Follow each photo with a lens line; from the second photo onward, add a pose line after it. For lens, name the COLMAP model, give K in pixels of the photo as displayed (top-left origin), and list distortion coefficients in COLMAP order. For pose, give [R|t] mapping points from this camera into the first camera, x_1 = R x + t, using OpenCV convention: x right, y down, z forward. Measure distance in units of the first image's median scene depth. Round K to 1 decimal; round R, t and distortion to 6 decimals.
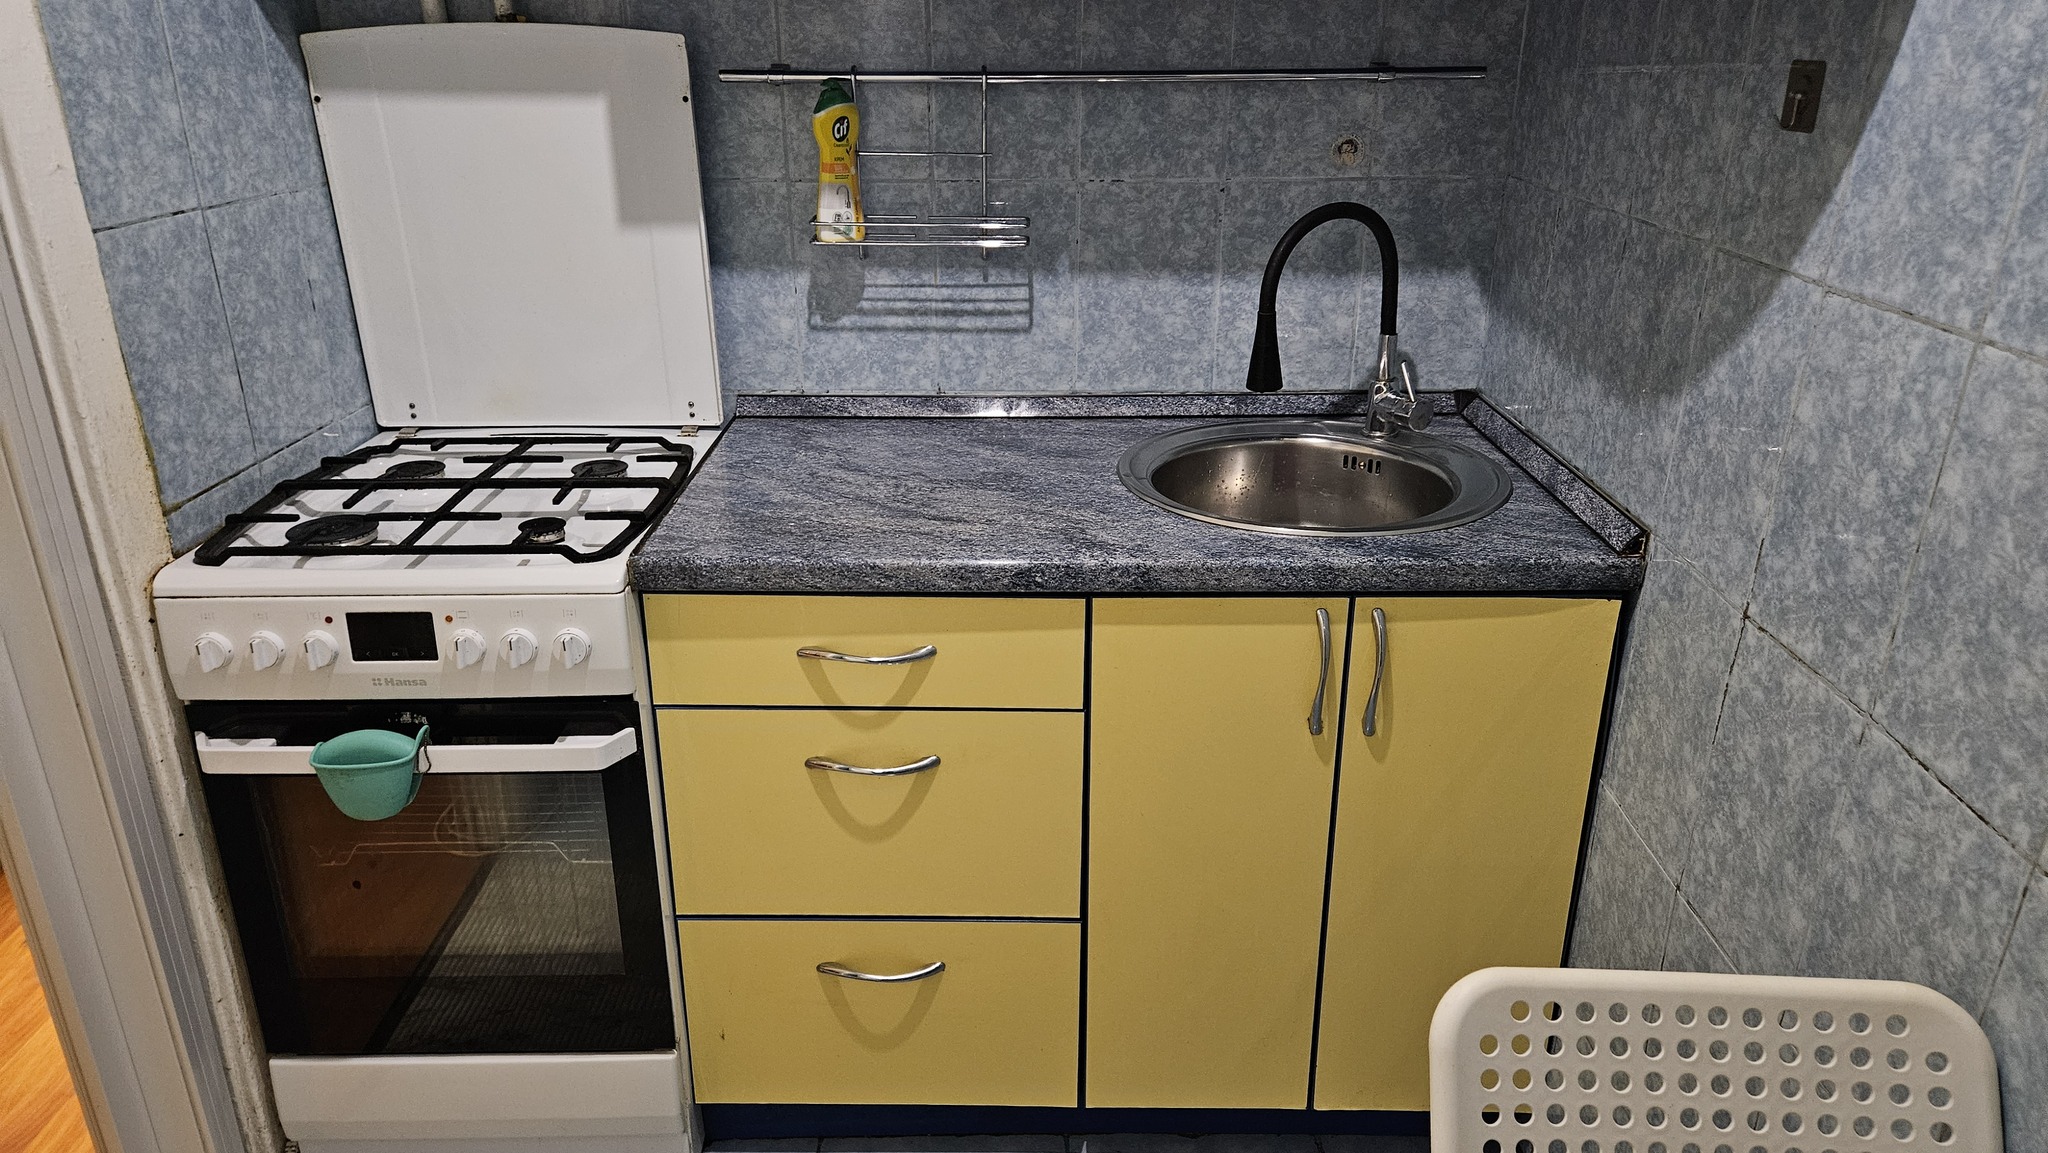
lens RADIAL K [[1376.5, 0, 1011.0], [0, 1376.5, 577.4], [0, 0, 1]] dist [0.082632, -0.069780]
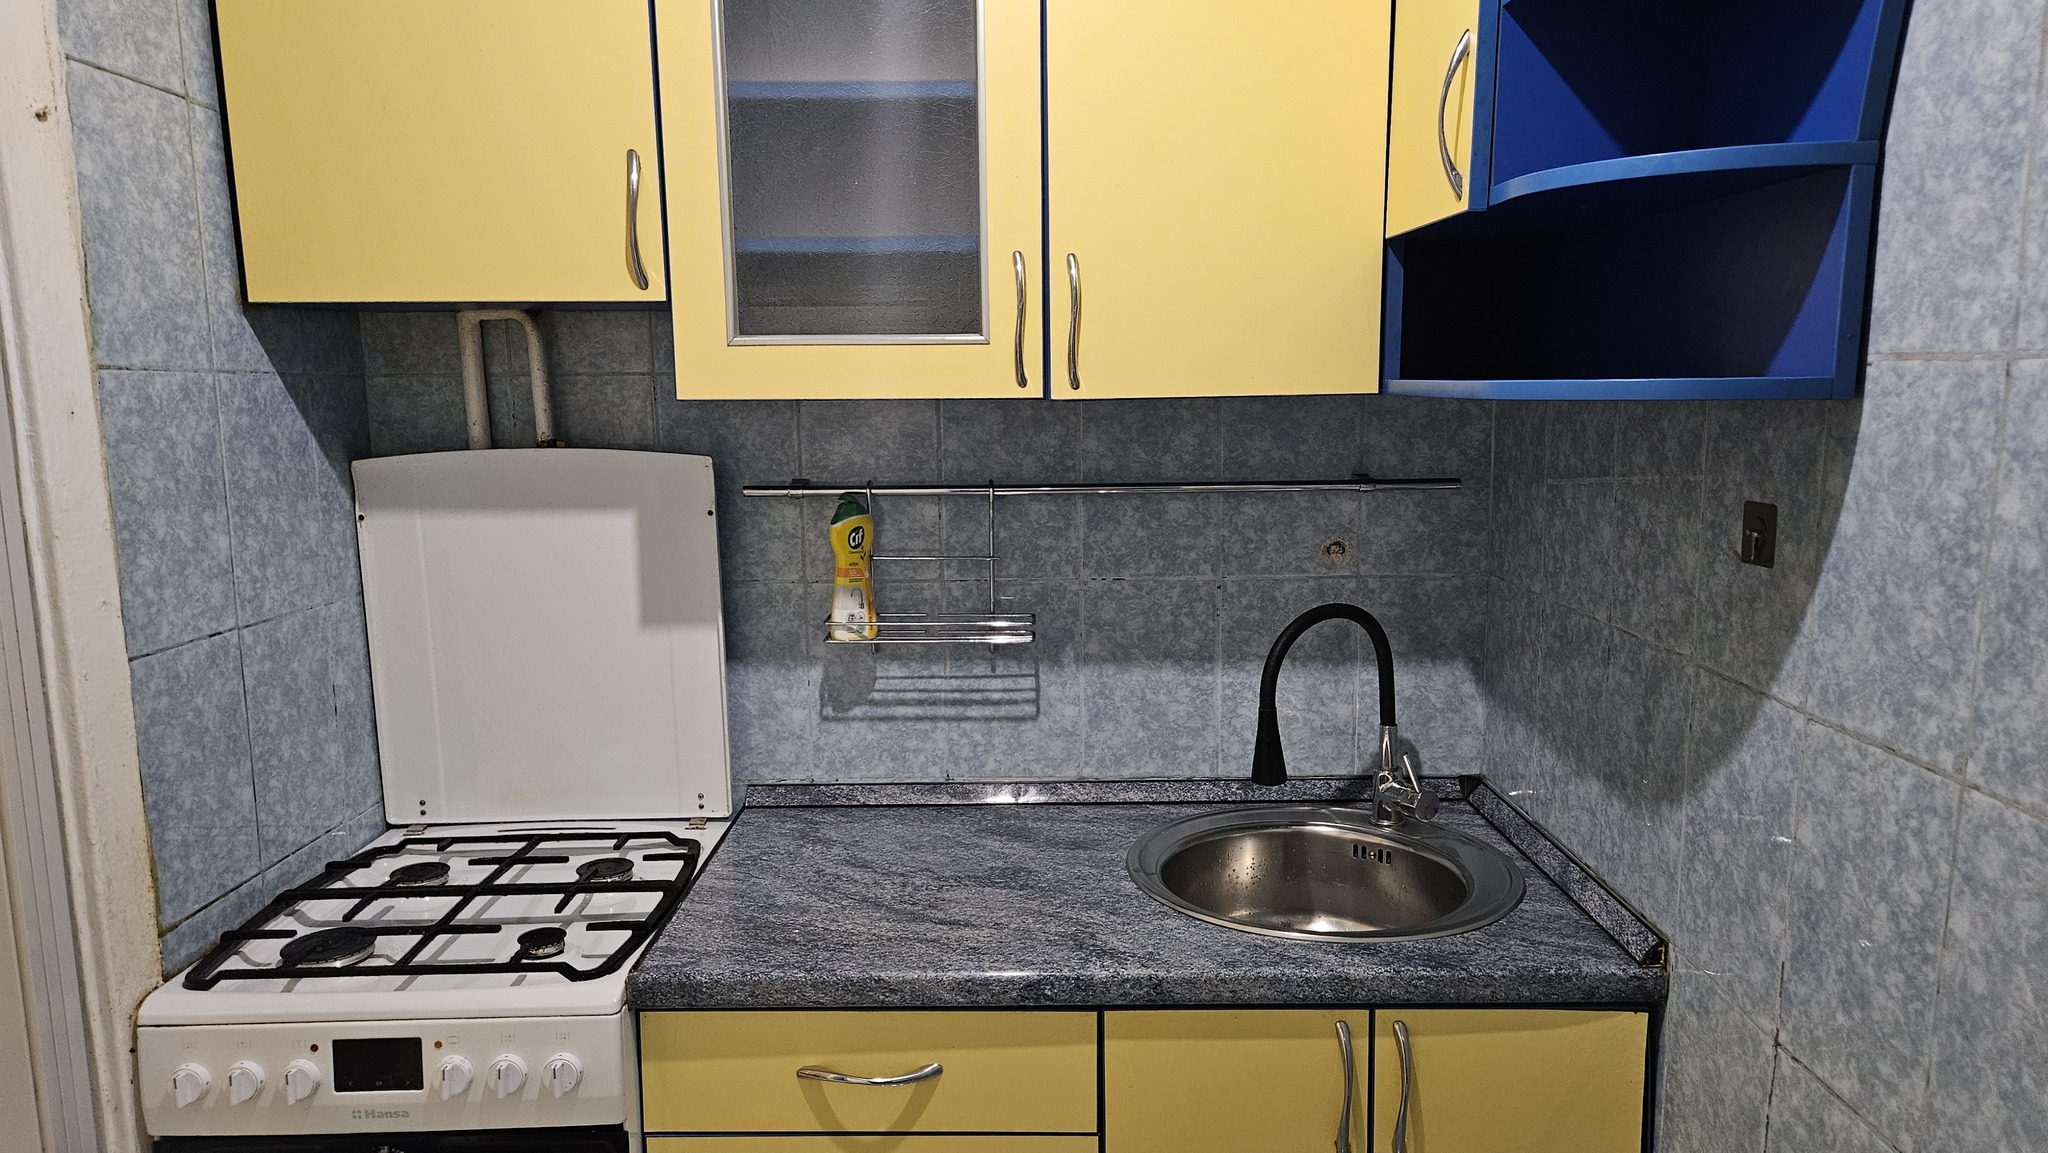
lens RADIAL K [[1376.5, 0, 1022.9], [0, 1376.5, 594.7], [0, 0, 1]] dist [0.082632, -0.069780]
pose [[0.999956, -0.009183, 0.001682, 0.002988], [0.009325, 0.974011, -0.226310, -0.046613], [0.000440, 0.226316, 0.974054, -0.015084]]
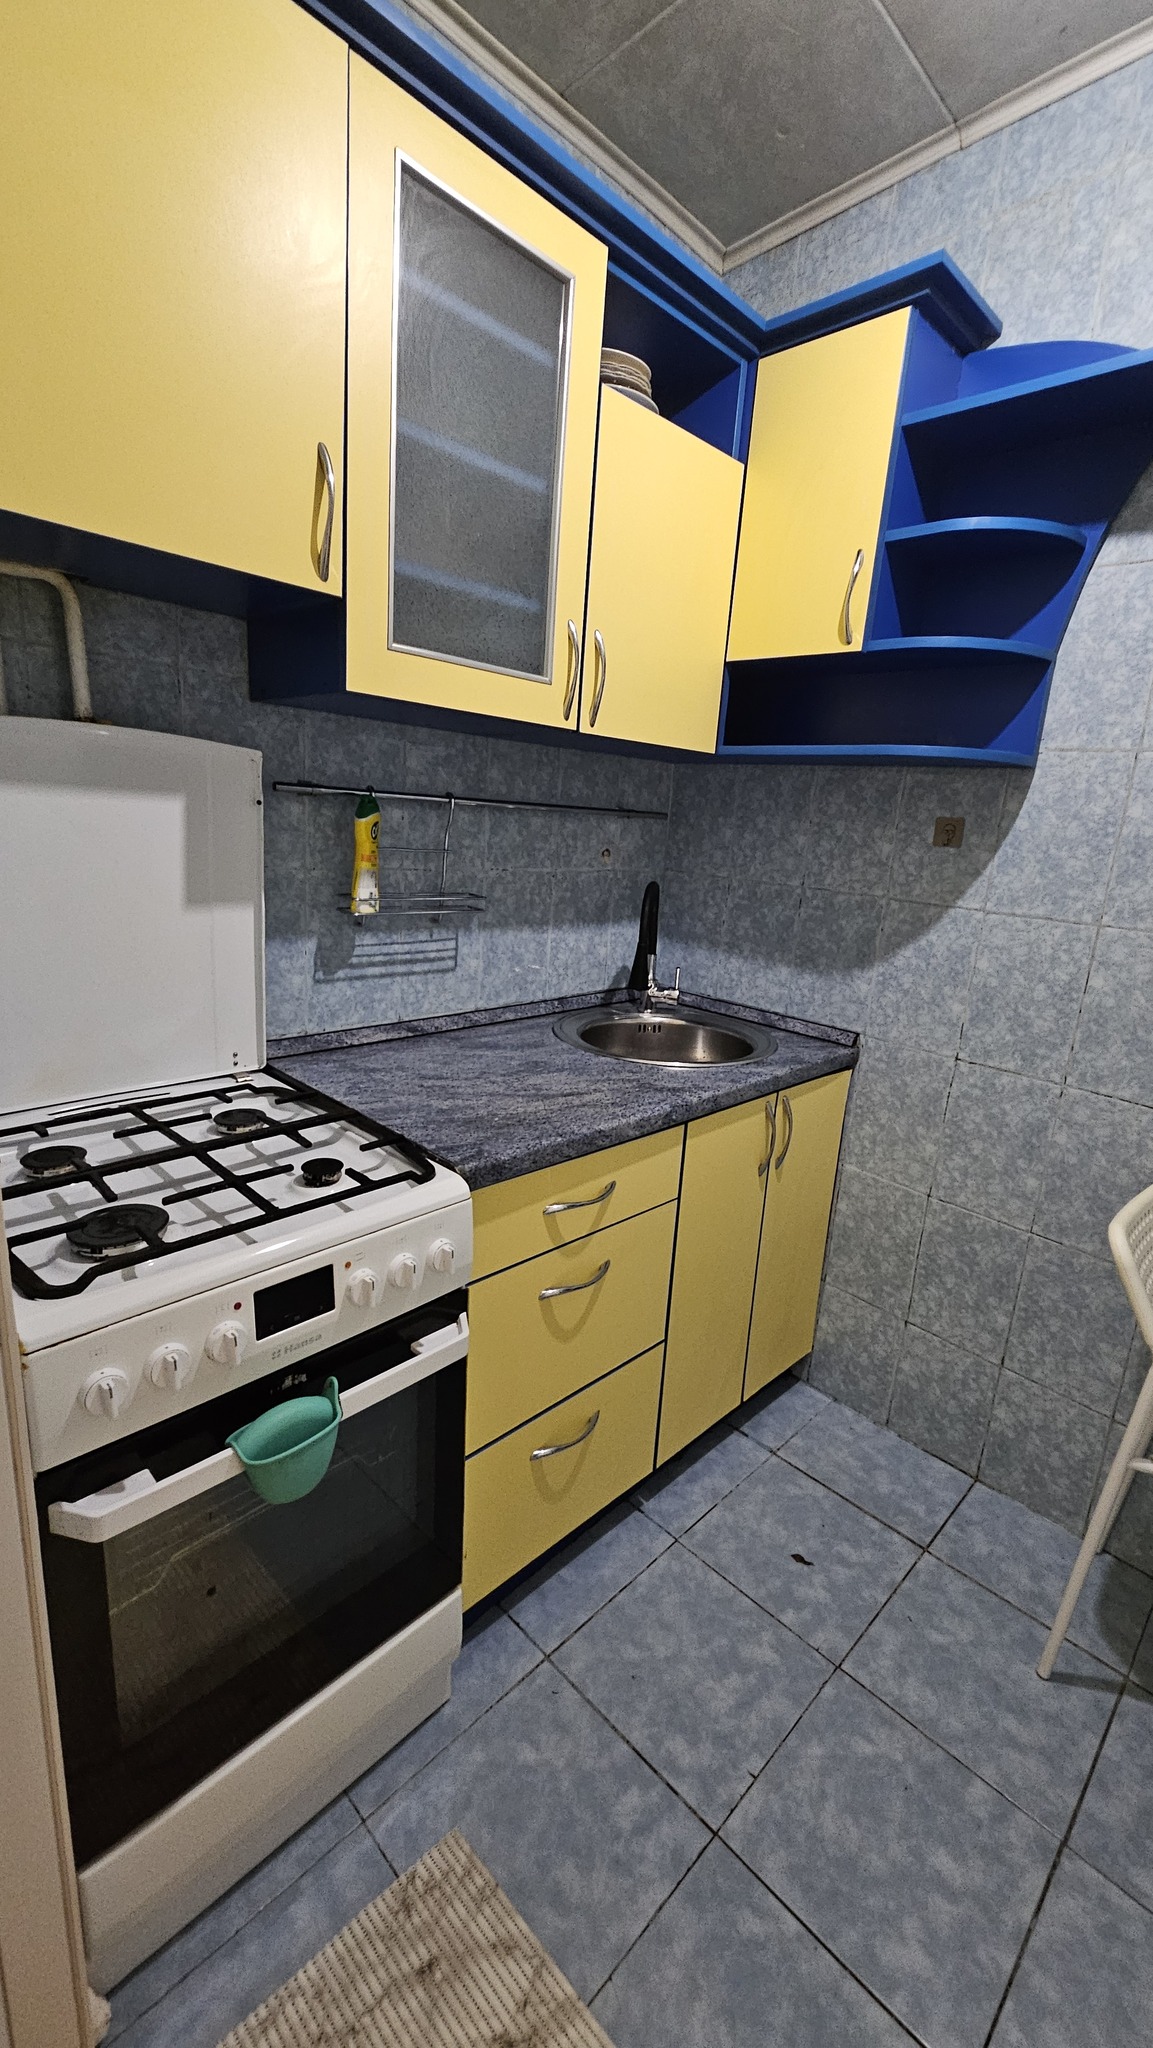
lens RADIAL K [[850.3, 0, 578.9], [0, 850.3, 1021.3], [0, 0, 1]] dist [0.002042, 0.000483]
pose [[0.691668, -0.121093, 0.711991, -0.660973], [0.205434, 0.978107, -0.033217, -0.086001], [-0.692381, 0.169242, 0.701402, 0.363072]]
